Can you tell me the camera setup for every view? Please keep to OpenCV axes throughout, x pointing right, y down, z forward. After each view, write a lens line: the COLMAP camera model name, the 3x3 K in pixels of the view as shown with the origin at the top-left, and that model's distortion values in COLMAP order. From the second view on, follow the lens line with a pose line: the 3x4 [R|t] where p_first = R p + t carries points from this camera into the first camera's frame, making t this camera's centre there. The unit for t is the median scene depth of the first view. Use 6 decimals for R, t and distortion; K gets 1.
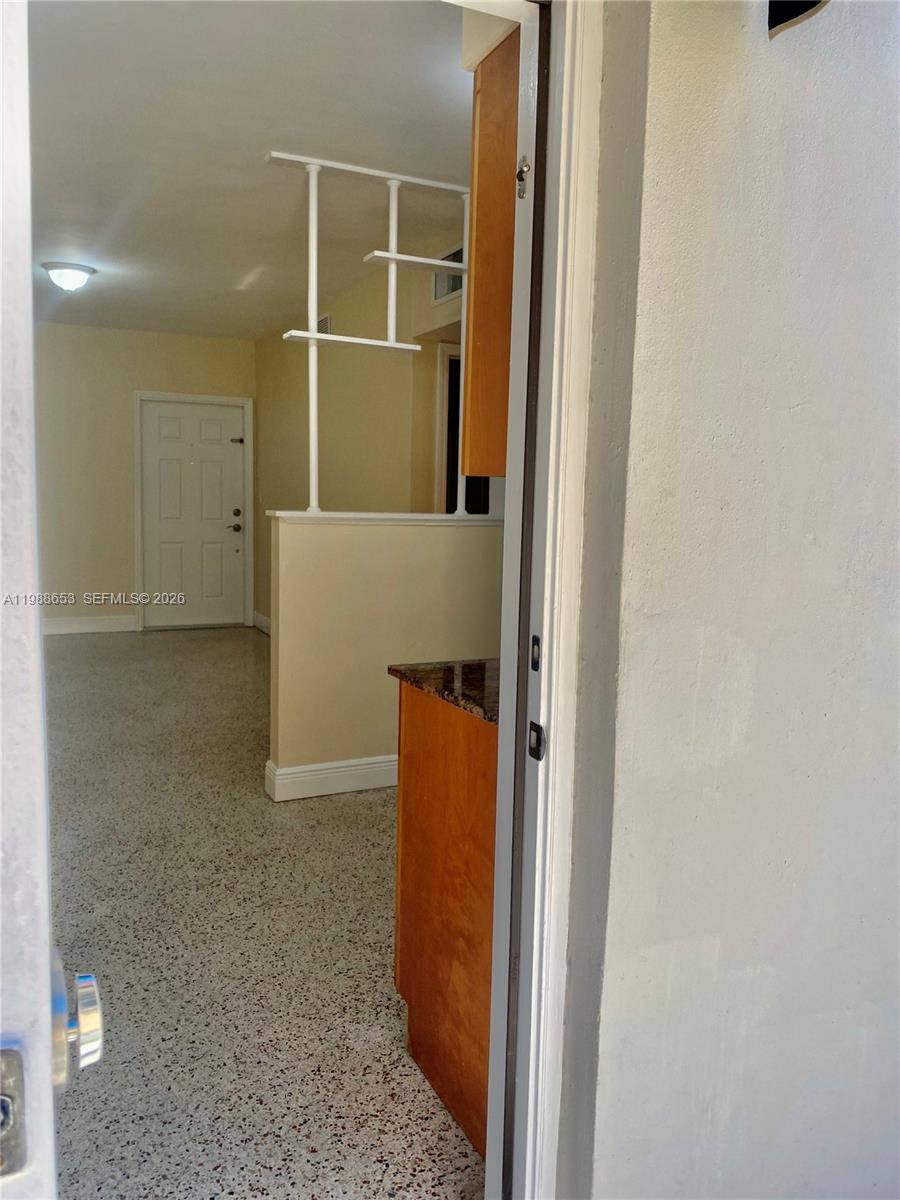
lens RADIAL K [[912.9, 0, 459.0], [0, 912.9, 596.1], [0, 0, 1]] dist [0.035667, -0.052665]
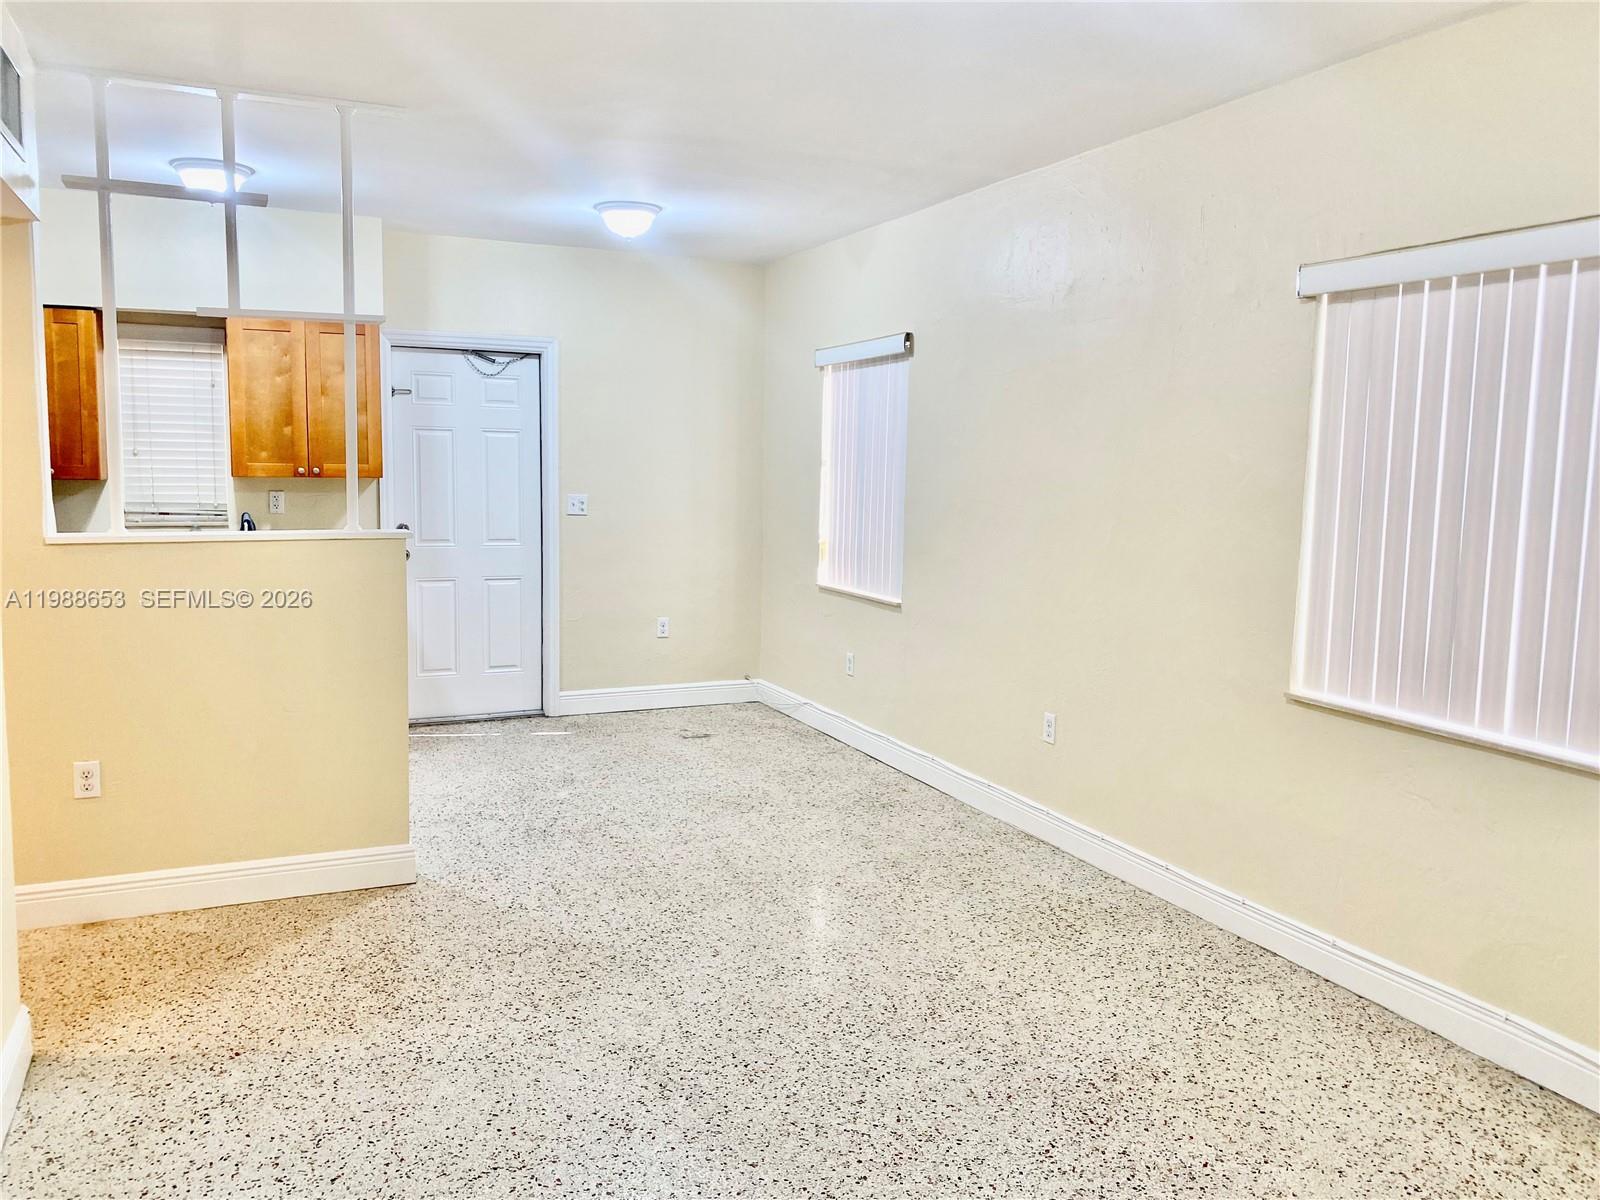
lens RADIAL K [[1217.2, 0, 799.0], [0, 1217.2, 594.4], [0, 0, 1]] dist [0.035667, -0.052665]
pose [[-0.998967, -0.042128, 0.017028, -0.505003], [-0.037133, 0.972851, 0.228435, -0.261787], [-0.026190, 0.227567, -0.973410, 1.799231]]
